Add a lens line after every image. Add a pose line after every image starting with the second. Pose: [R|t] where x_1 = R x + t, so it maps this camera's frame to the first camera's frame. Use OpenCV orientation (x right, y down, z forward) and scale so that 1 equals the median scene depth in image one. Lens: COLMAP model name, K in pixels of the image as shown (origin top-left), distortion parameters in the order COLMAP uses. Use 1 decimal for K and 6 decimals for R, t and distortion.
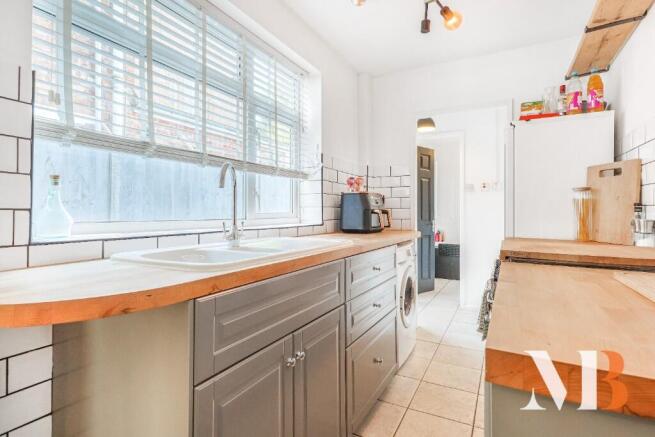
lens RADIAL K [[328.2, 0, 326.6], [0, 328.2, 210.3], [0, 0, 1]] dist [0.002241, -0.000190]
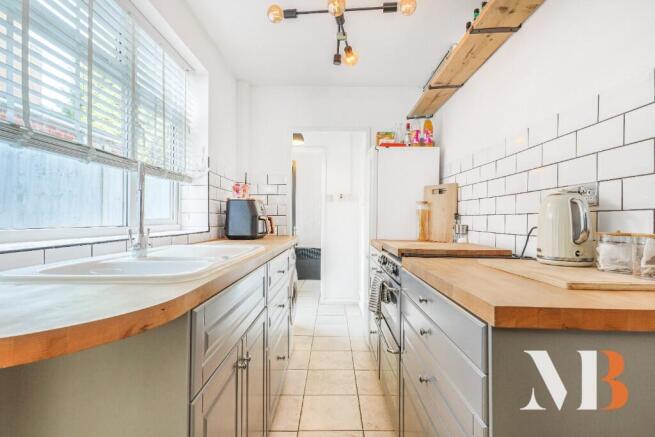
lens RADIAL K [[324.6, 0, 327.5], [0, 324.6, 218.5], [0, 0, 1]] dist [0.004795, -0.000097]
pose [[0.884447, 0.005479, 0.466609, -0.173908], [-0.008168, 0.999960, 0.003741, -0.000617], [-0.466570, -0.007120, 0.884456, -0.004953]]
